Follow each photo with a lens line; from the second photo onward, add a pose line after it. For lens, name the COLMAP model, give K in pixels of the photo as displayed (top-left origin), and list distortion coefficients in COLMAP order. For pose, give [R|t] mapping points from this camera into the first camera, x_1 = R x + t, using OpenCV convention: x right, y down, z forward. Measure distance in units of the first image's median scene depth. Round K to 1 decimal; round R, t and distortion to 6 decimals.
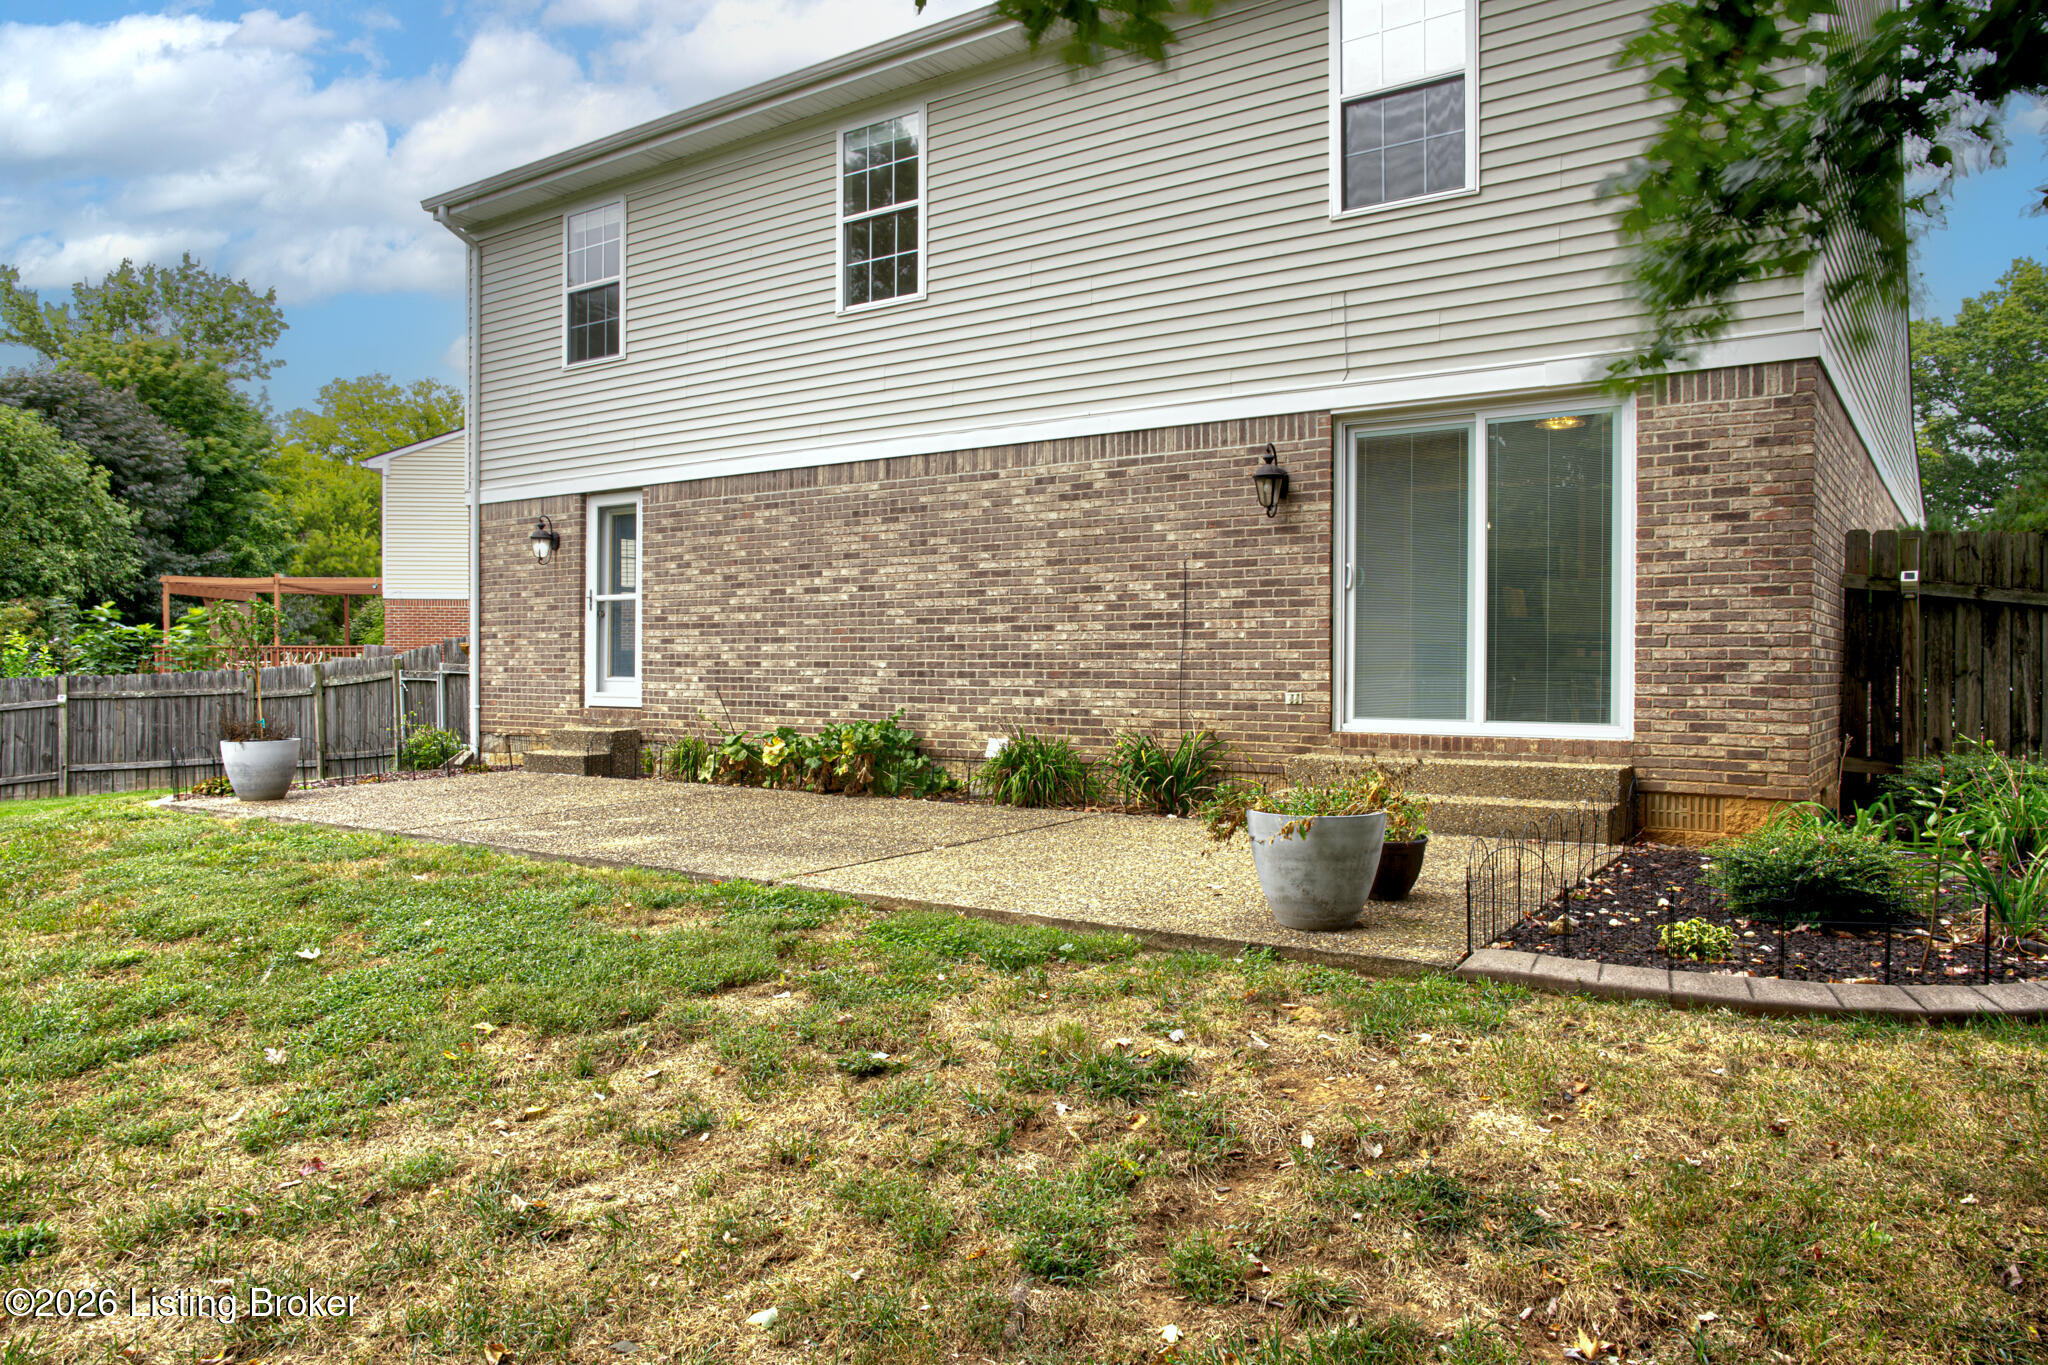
lens RADIAL K [[1381.1, 0, 1024.0], [0, 1381.1, 682.5], [0, 0, 1]] dist [-0.056977, 0.065344]
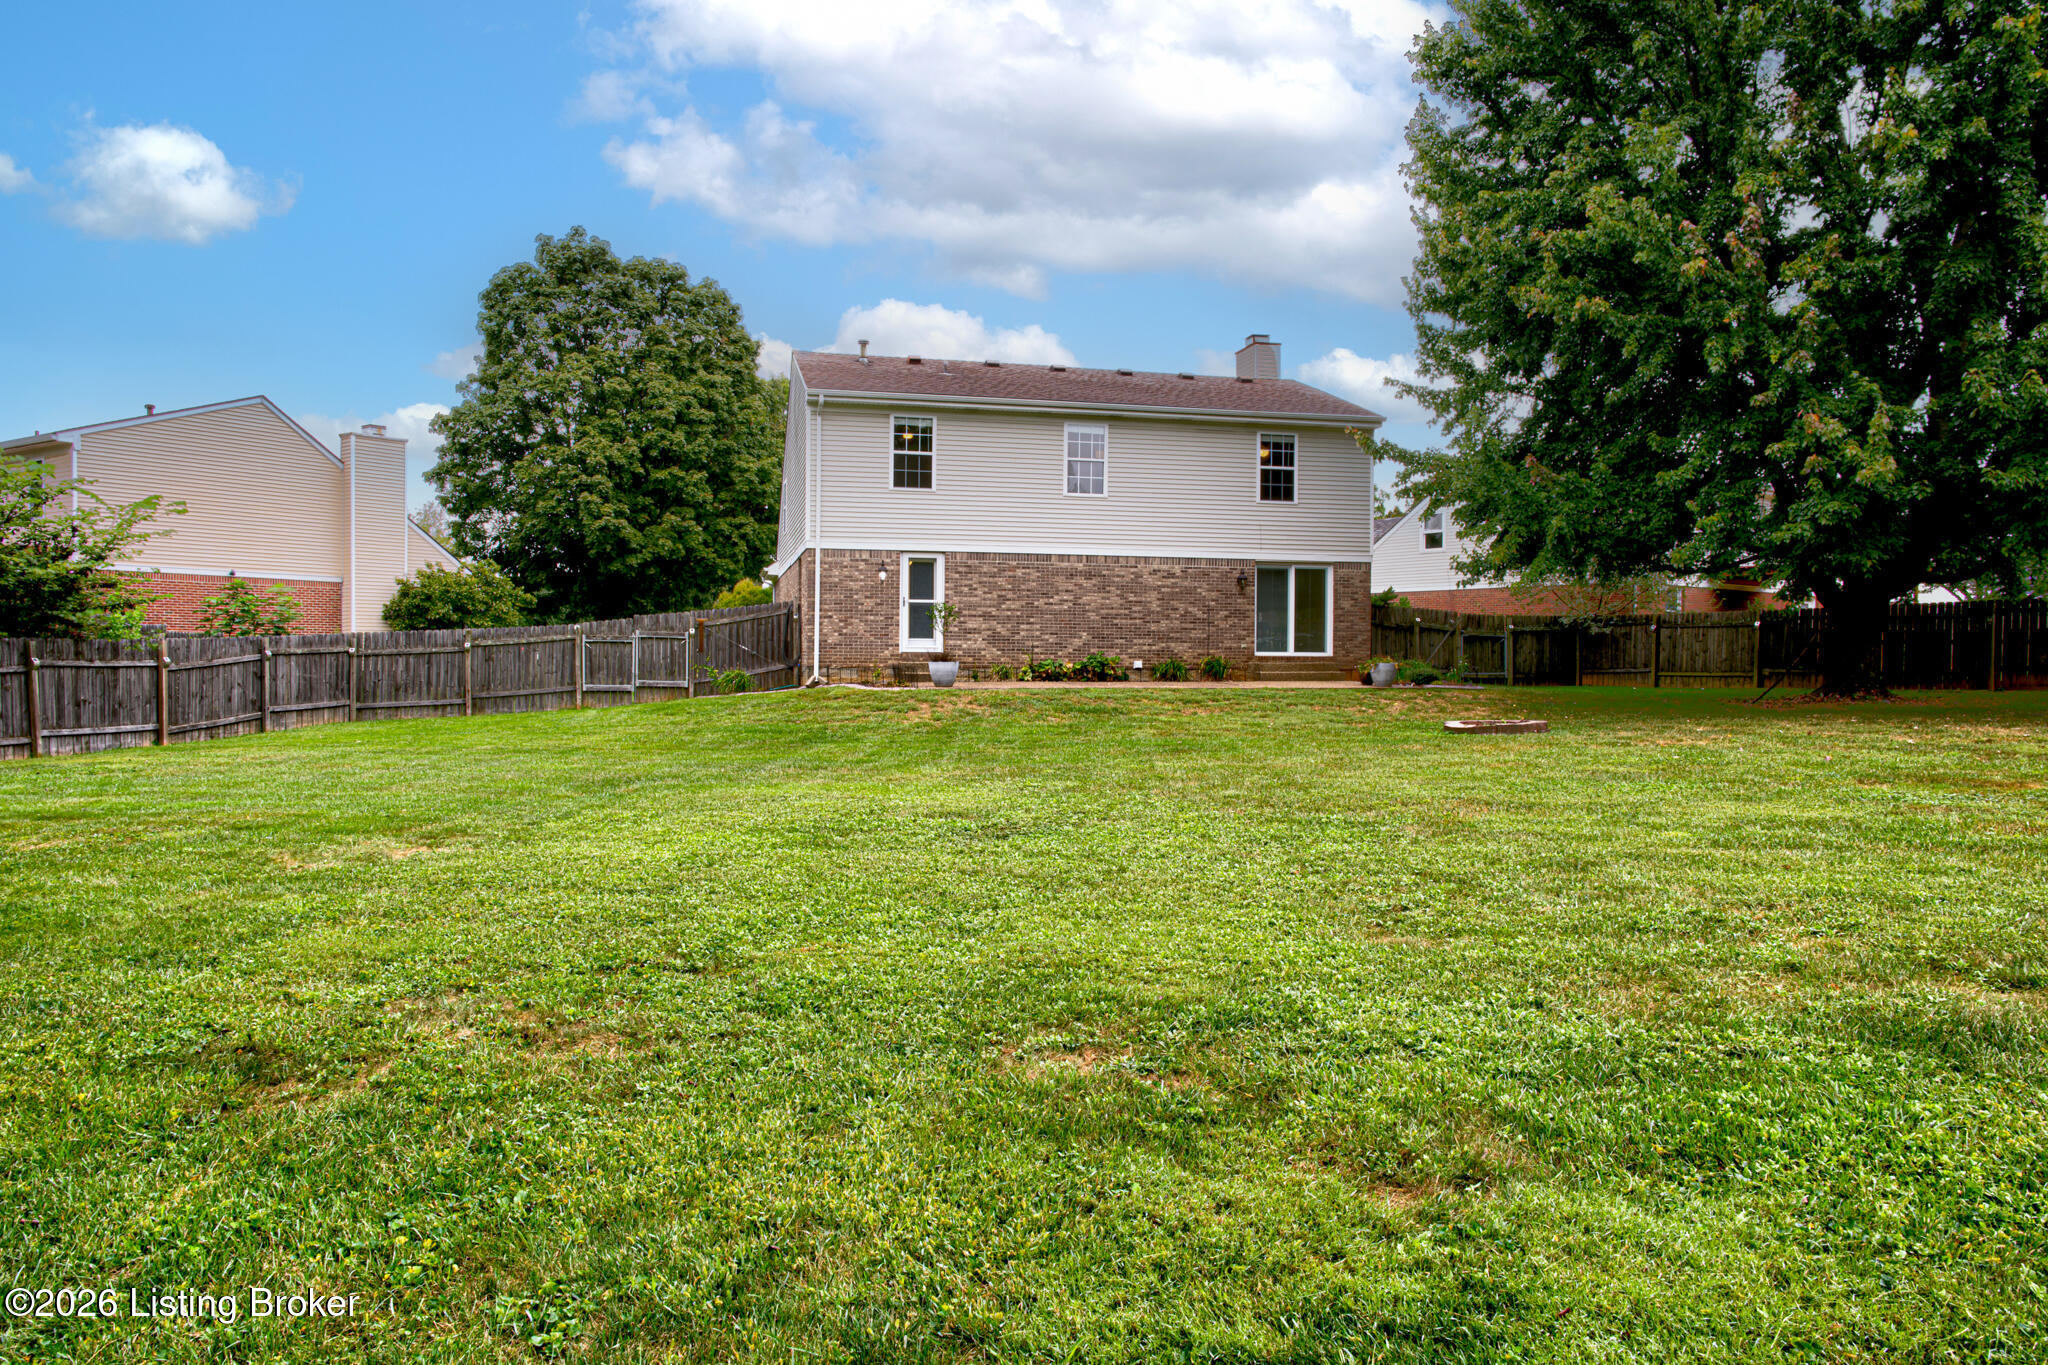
lens RADIAL K [[1381.1, 0, 1024.0], [0, 1381.1, 682.5], [0, 0, 1]] dist [-0.056977, 0.065344]
pose [[0.664480, -0.009854, 0.747241, -2.075582], [0.004840, 0.999949, 0.008883, 0.053424], [-0.747290, -0.002286, 0.664494, -0.629625]]
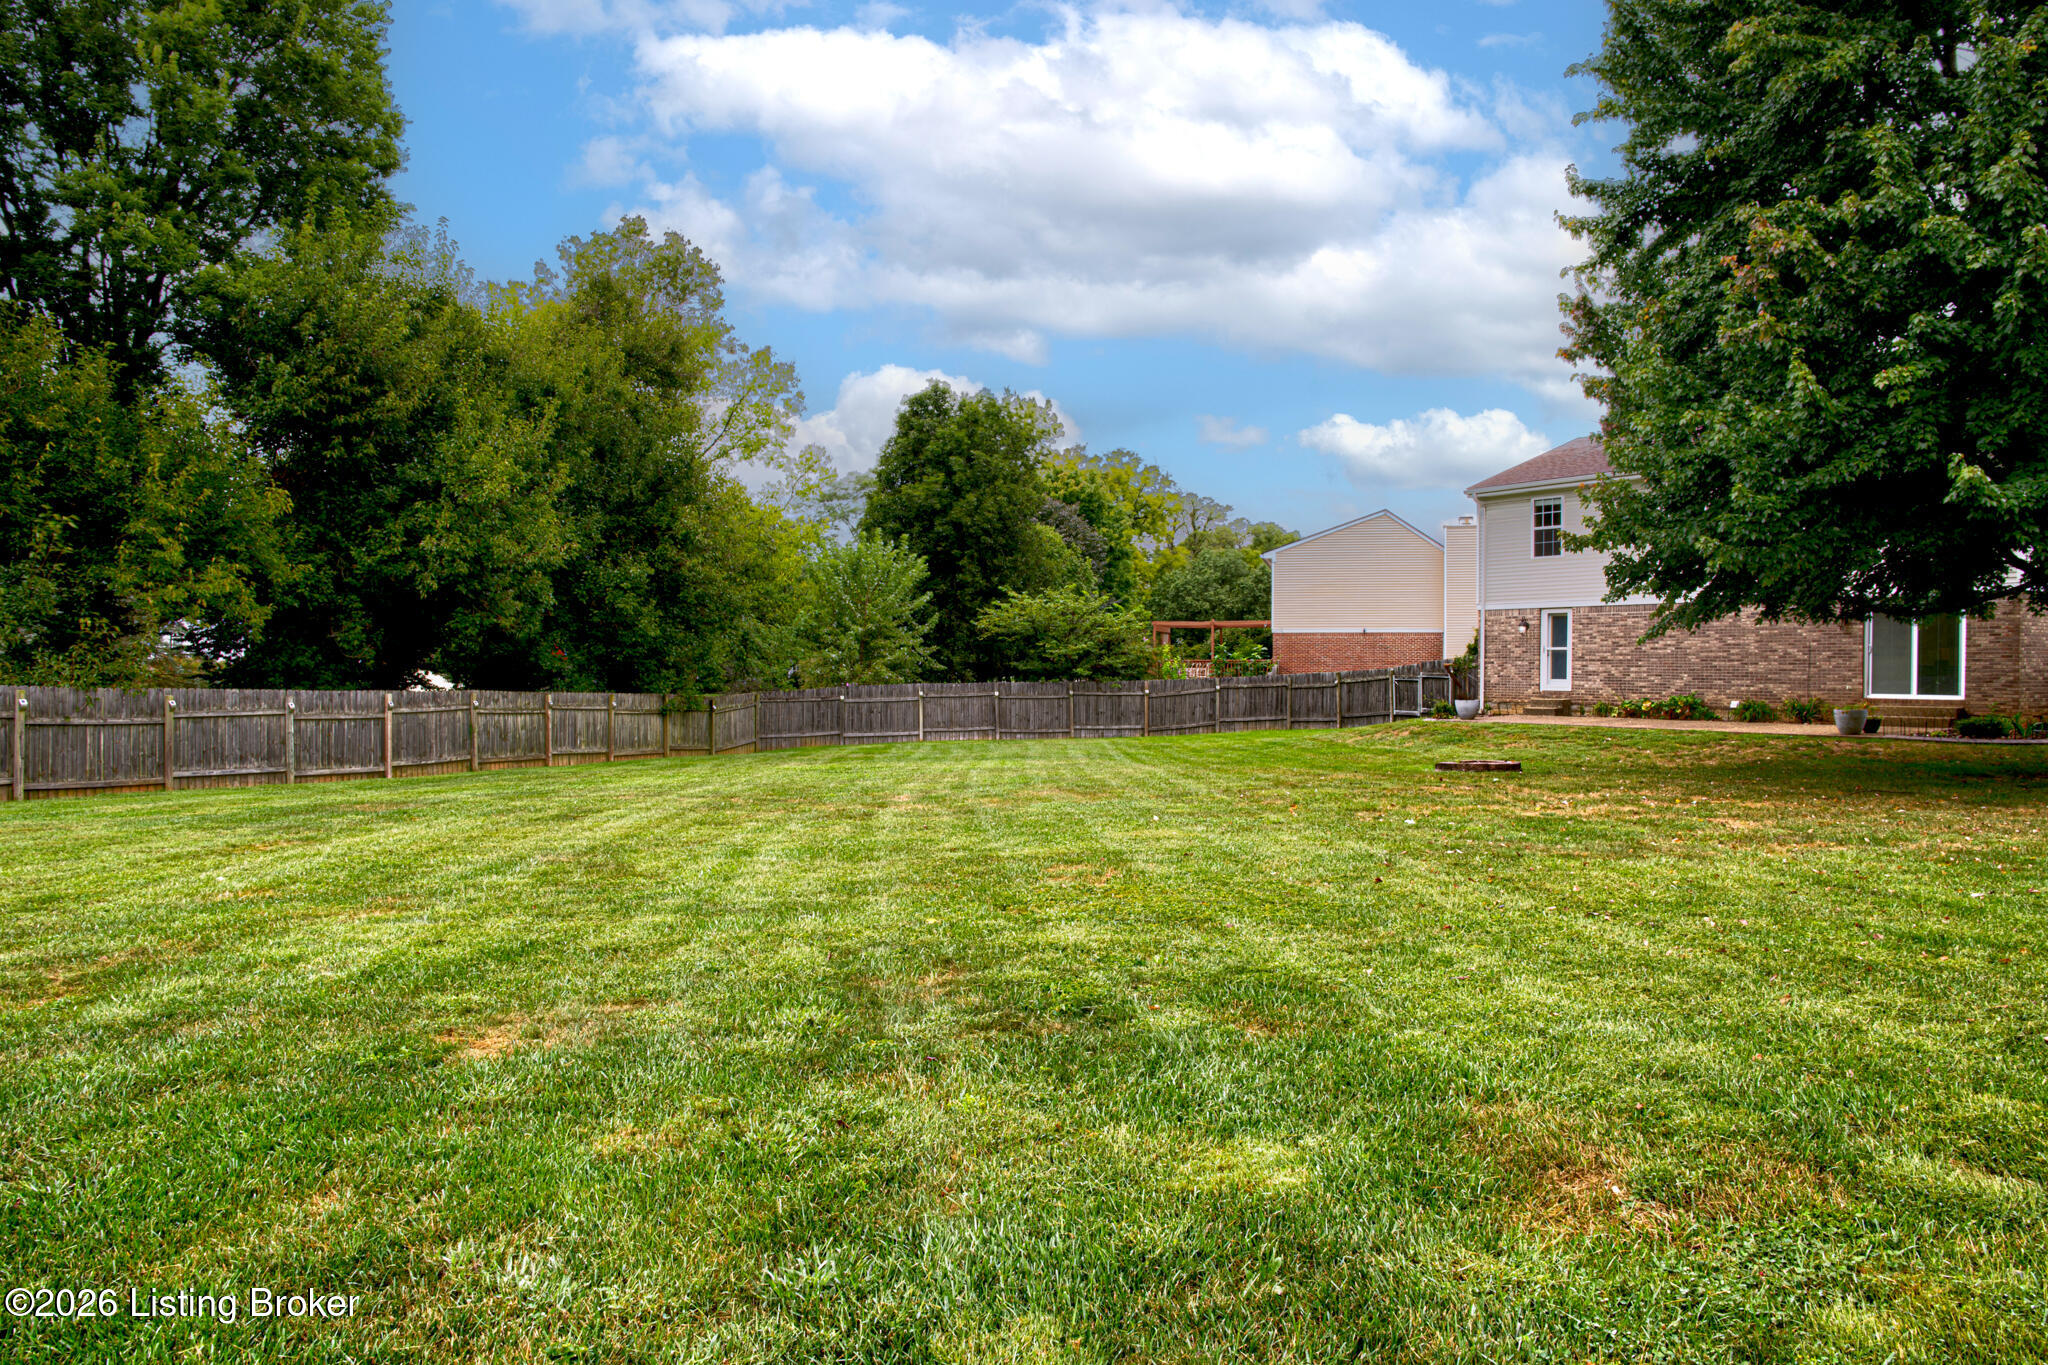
lens RADIAL K [[1381.1, 0, 1024.0], [0, 1381.1, 682.5], [0, 0, 1]] dist [-0.056977, 0.065344]
pose [[0.931862, 0.004500, -0.362784, -0.340895], [-0.004381, 0.999990, 0.001149, 0.003871], [0.362785, 0.000519, 0.931873, -2.047639]]
